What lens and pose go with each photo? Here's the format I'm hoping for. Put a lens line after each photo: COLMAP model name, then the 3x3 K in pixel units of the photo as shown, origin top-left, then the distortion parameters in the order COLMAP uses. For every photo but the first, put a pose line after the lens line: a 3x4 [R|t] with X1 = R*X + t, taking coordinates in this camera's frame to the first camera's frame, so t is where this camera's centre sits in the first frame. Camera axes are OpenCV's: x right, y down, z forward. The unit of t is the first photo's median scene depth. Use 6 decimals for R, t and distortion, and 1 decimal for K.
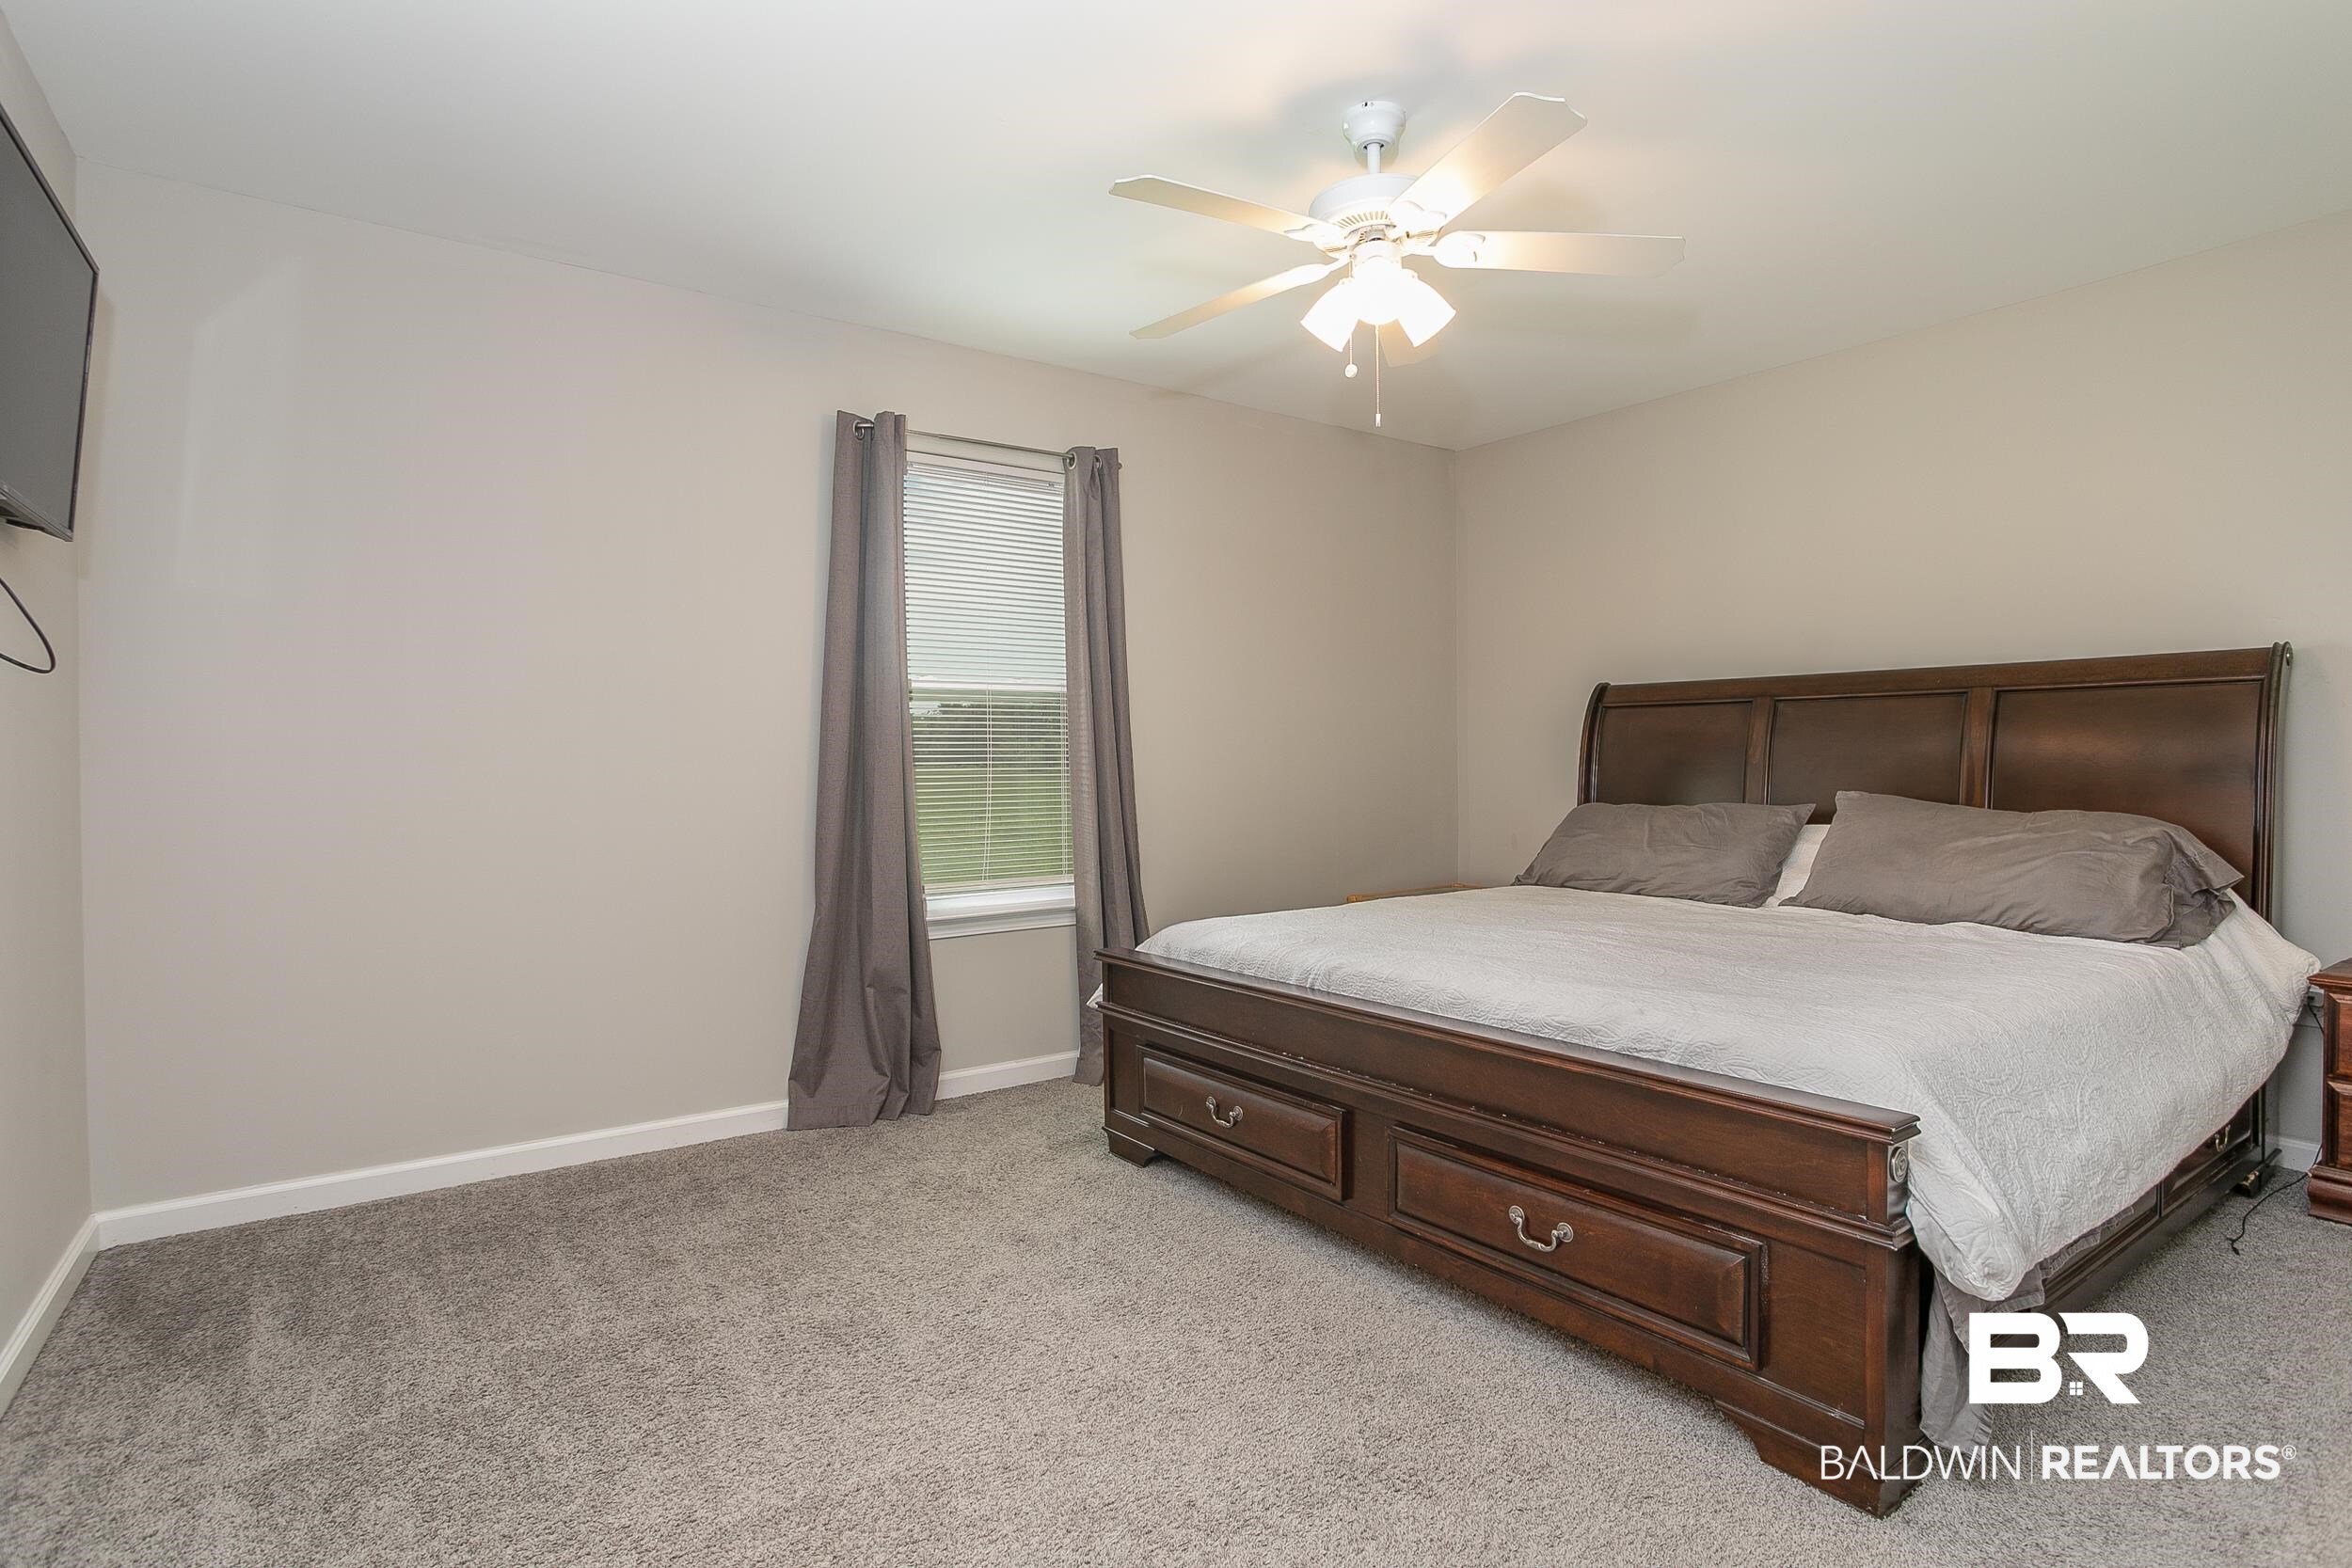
lens RADIAL K [[1164.3, 0, 1172.1], [0, 1164.3, 778.0], [0, 0, 1]] dist [-0.064522, 0.029749]
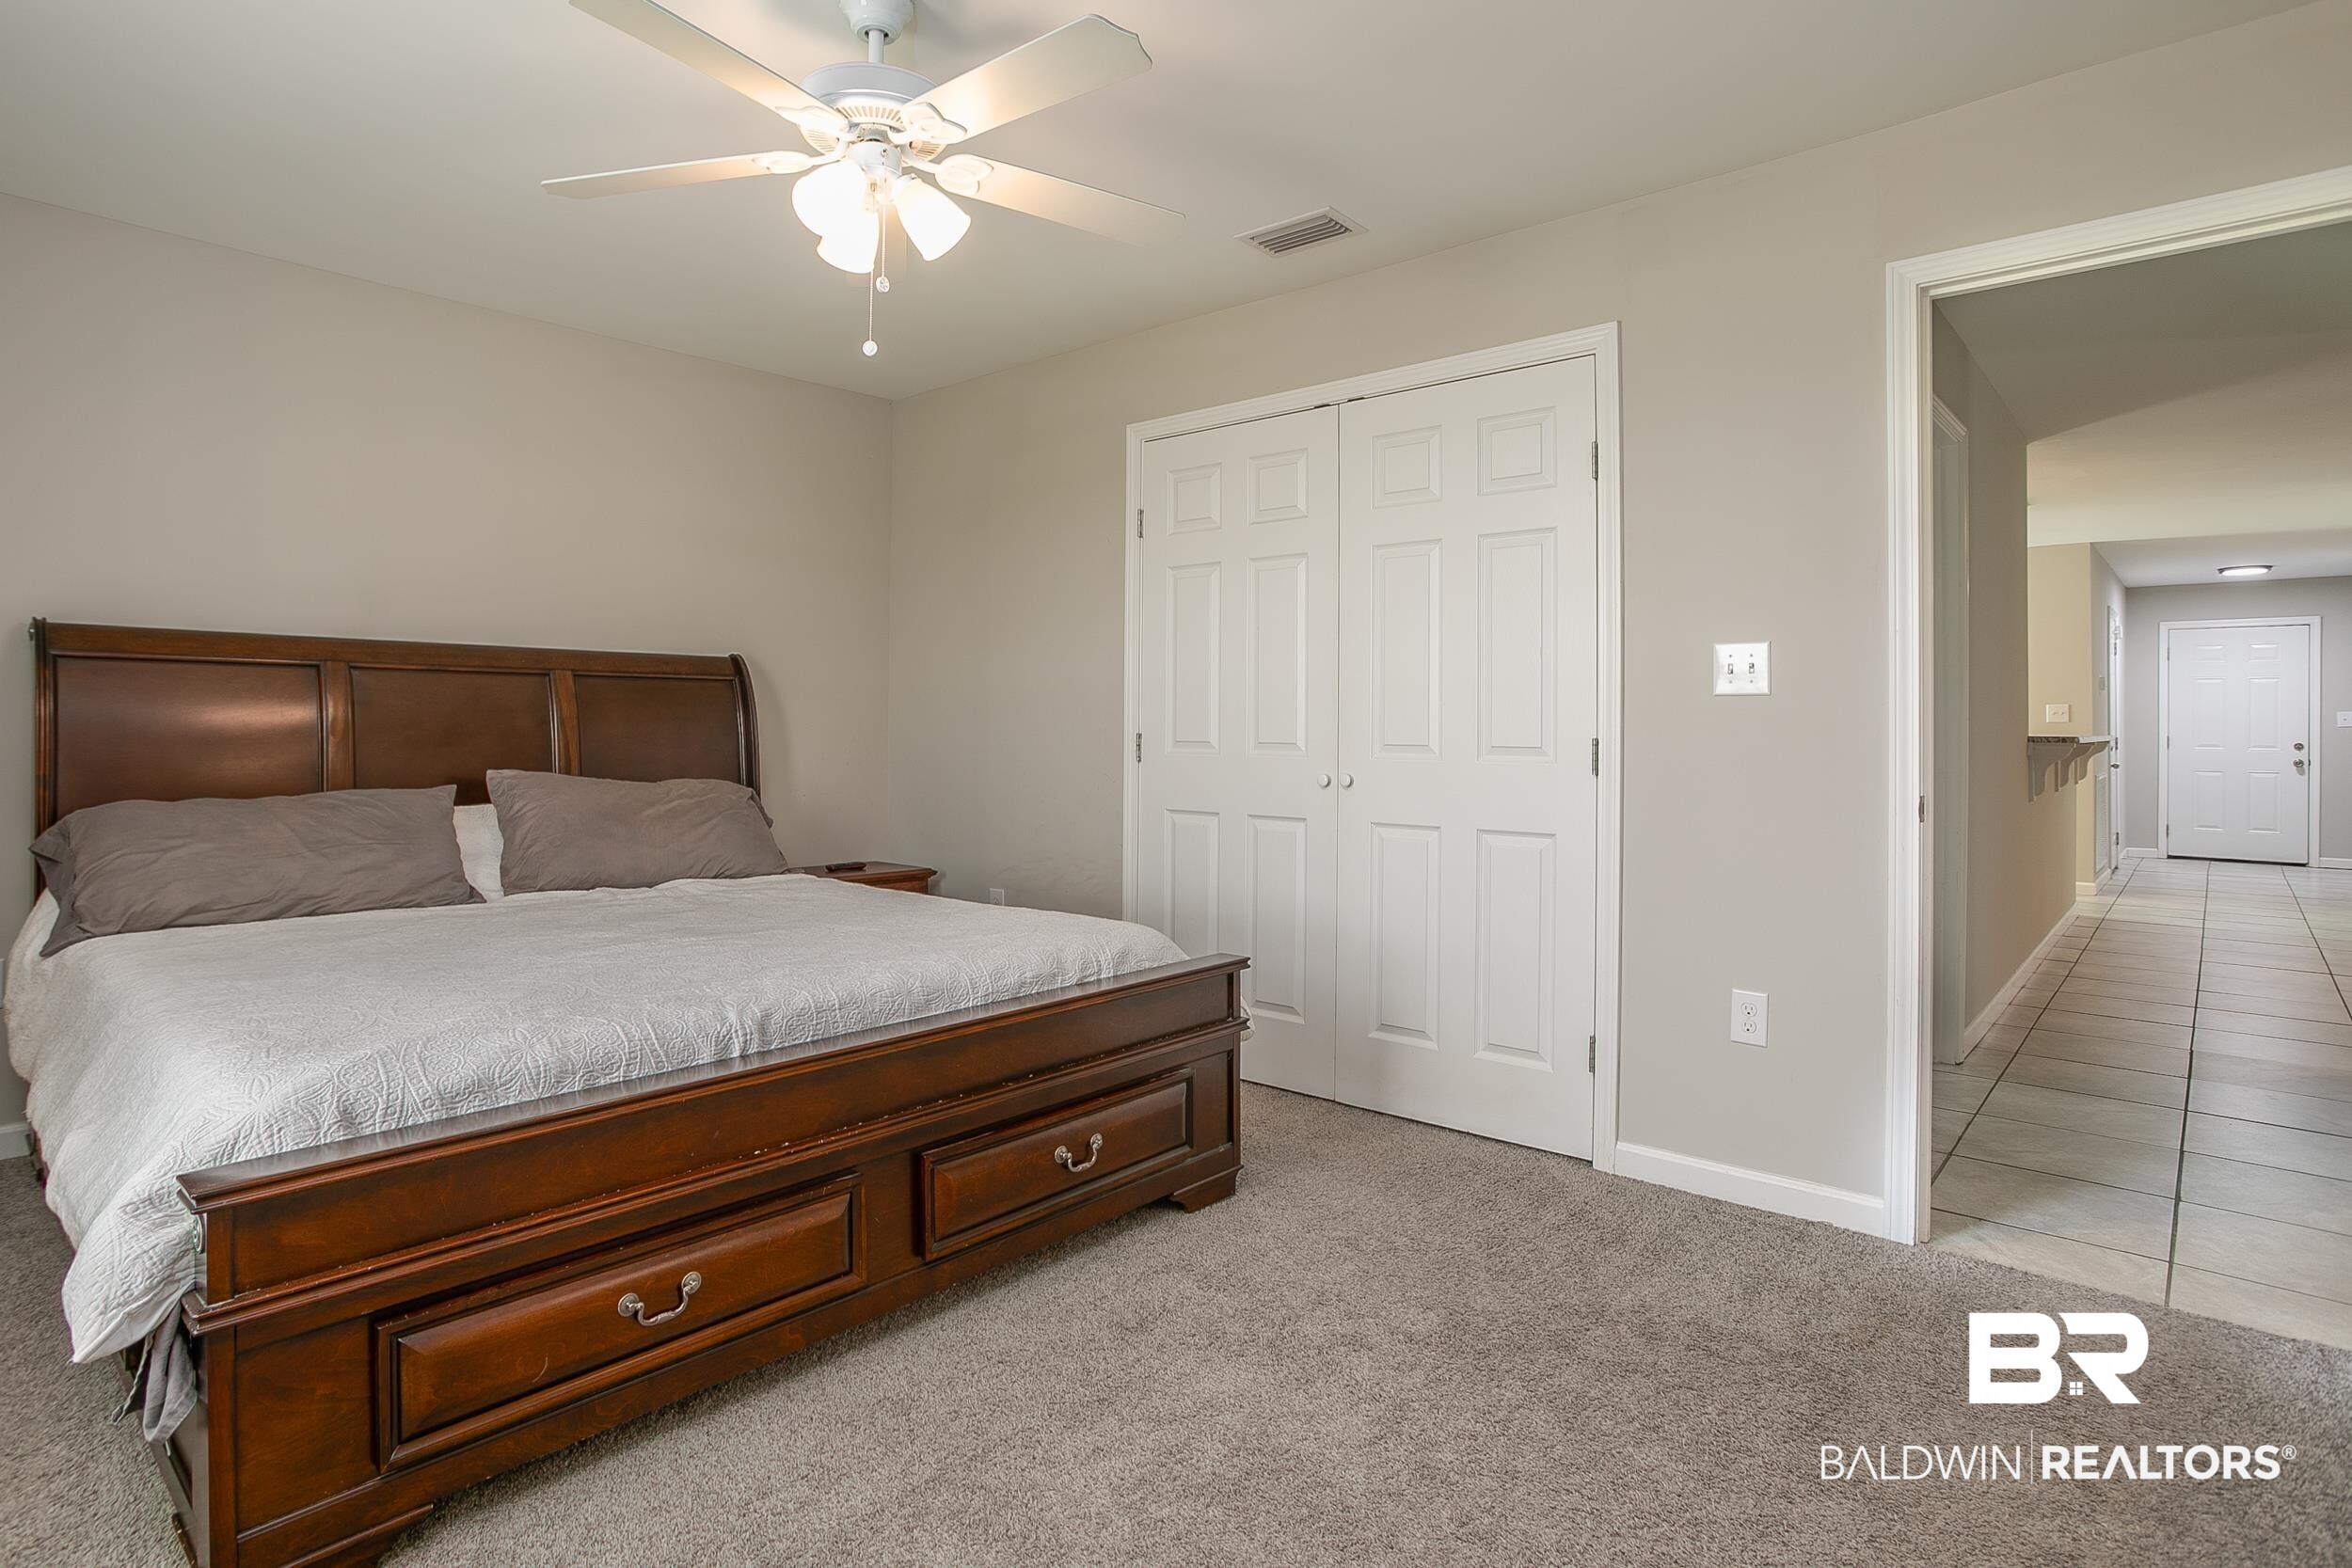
lens RADIAL K [[1253.2, 0, 1086.3], [0, 1253.2, 712.6], [0, 0, 1]] dist [-0.036385, 0.013330]
pose [[-0.182127, 0.015025, 0.983160, -0.634180], [0.007705, 0.999874, -0.013853, -0.021932], [-0.983245, 0.005052, -0.182220, 0.840702]]
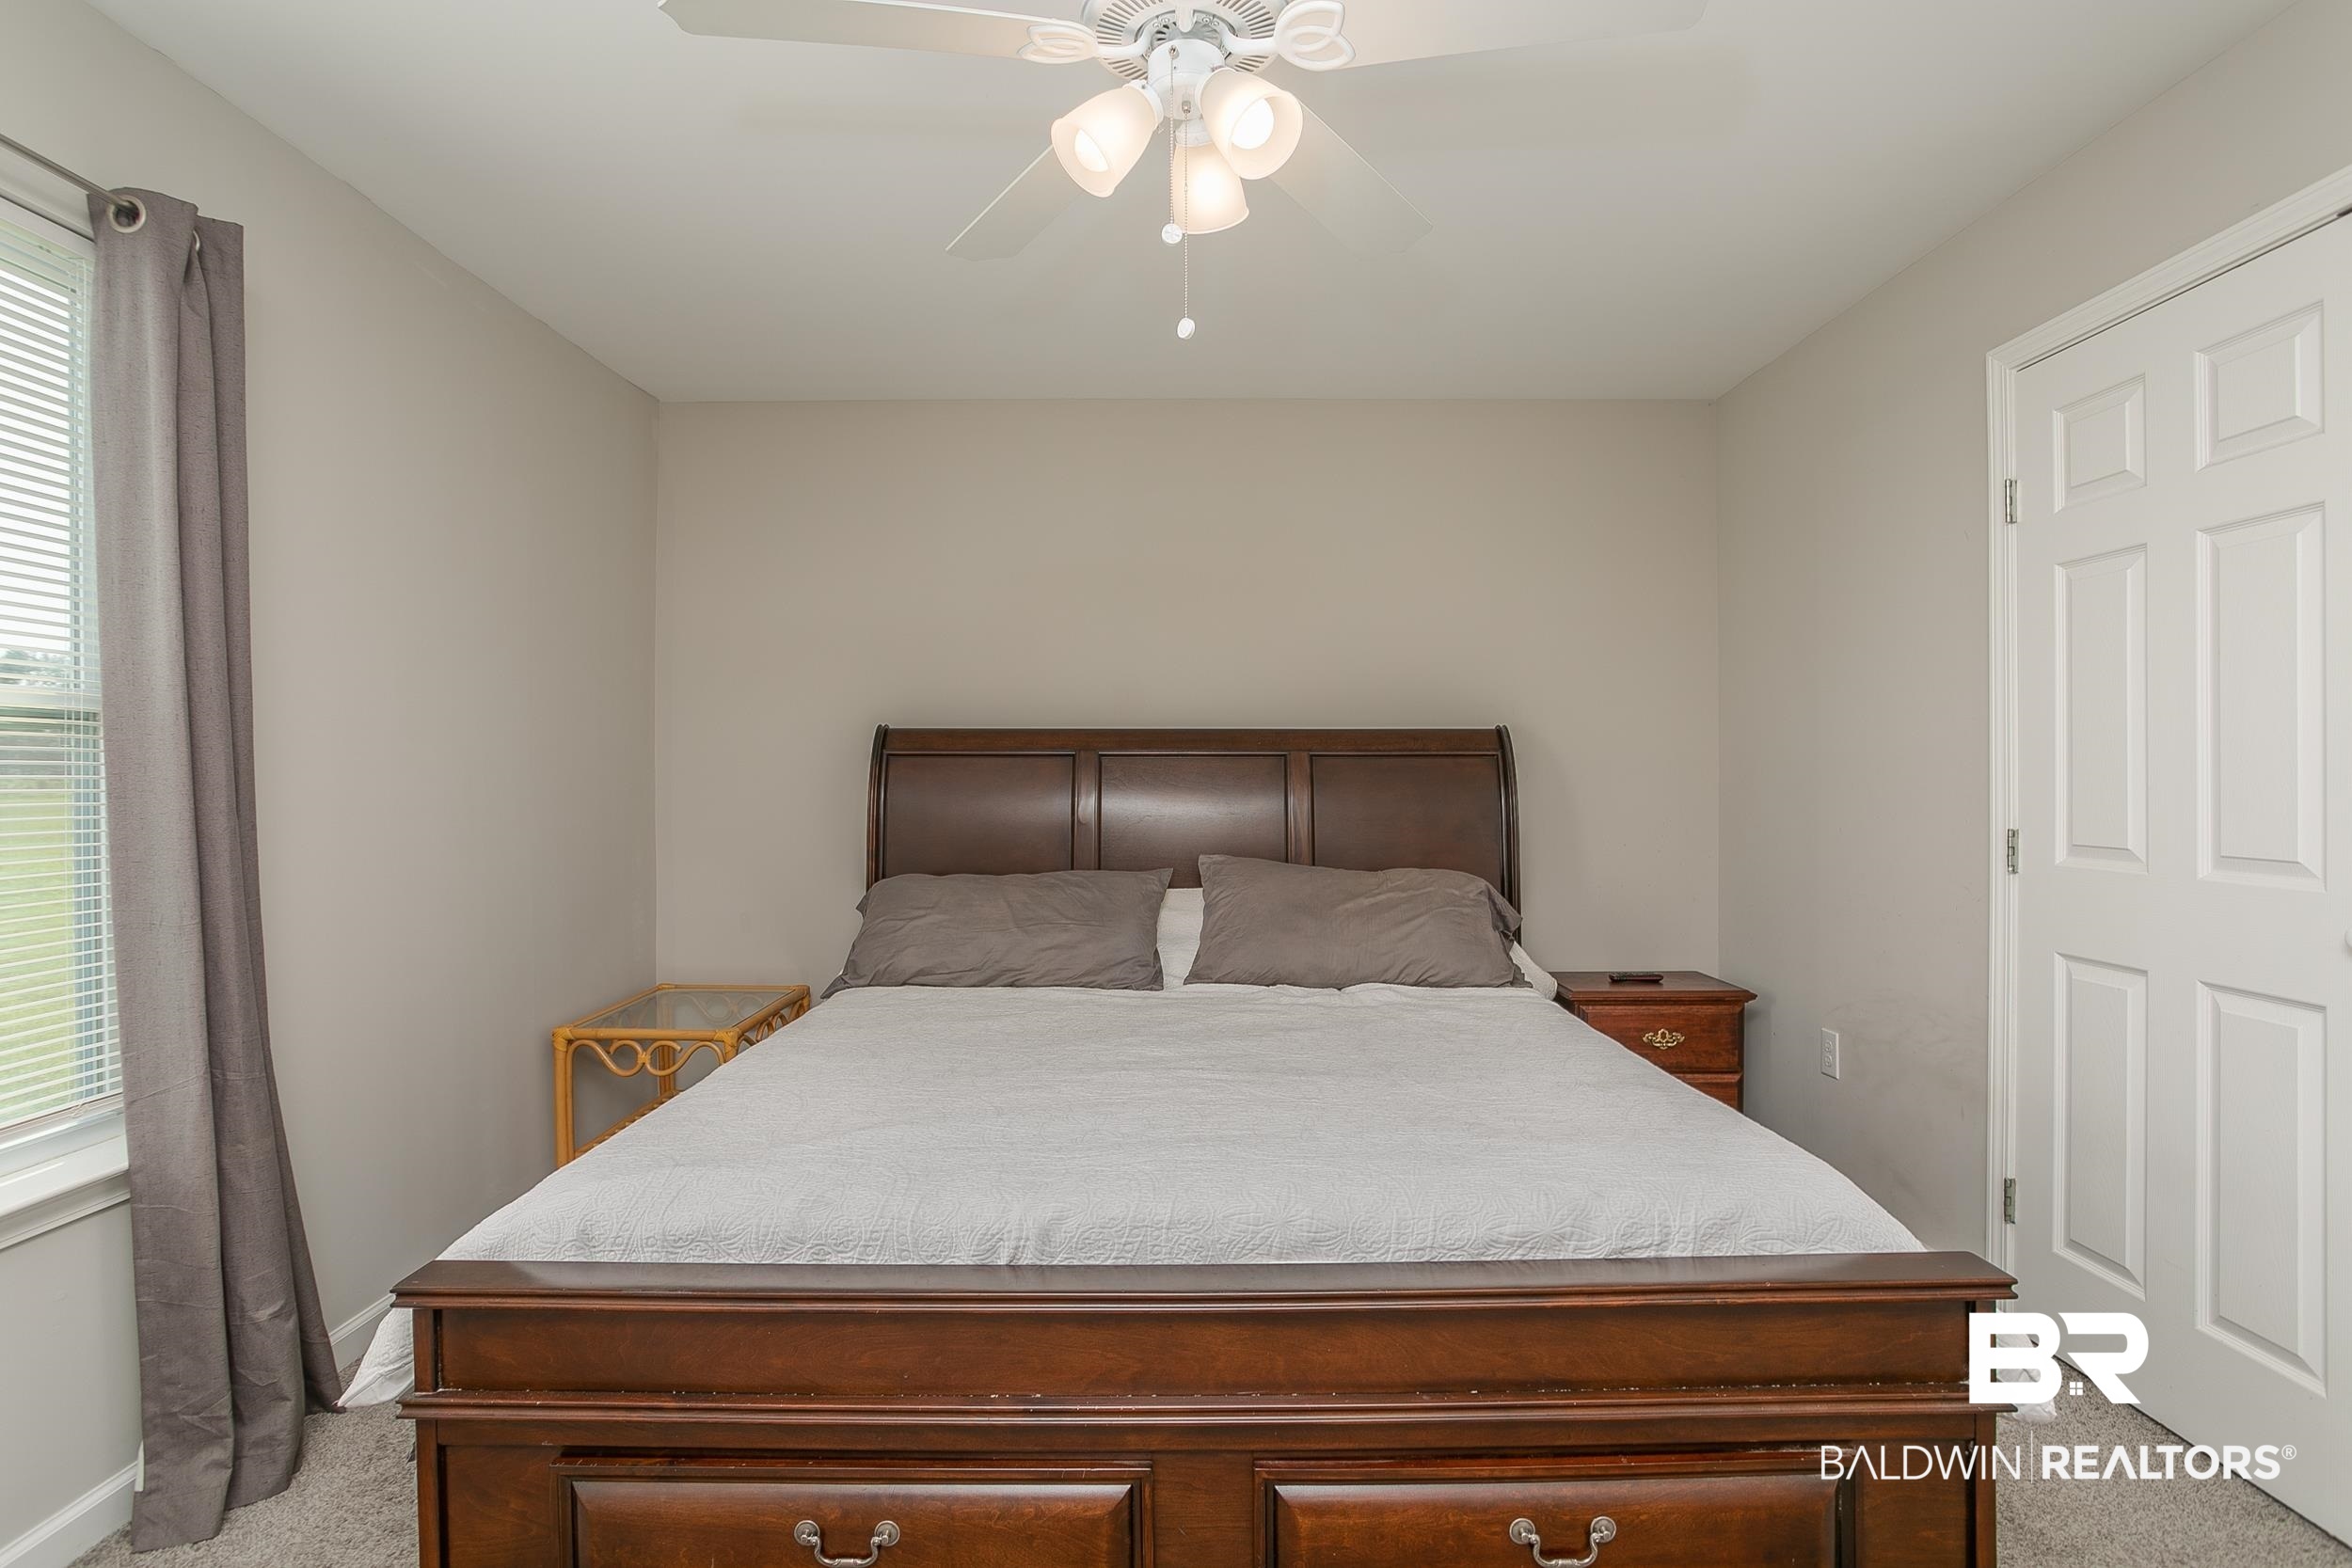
lens RADIAL K [[1164.3, 0, 1164.7], [0, 1164.3, 777.8], [0, 0, 1]] dist [-0.064522, 0.029749]
pose [[0.588982, 0.002938, 0.808141, -0.274473], [0.009521, 0.999899, -0.010574, -0.052222], [-0.808090, 0.013922, 0.588894, 0.536391]]
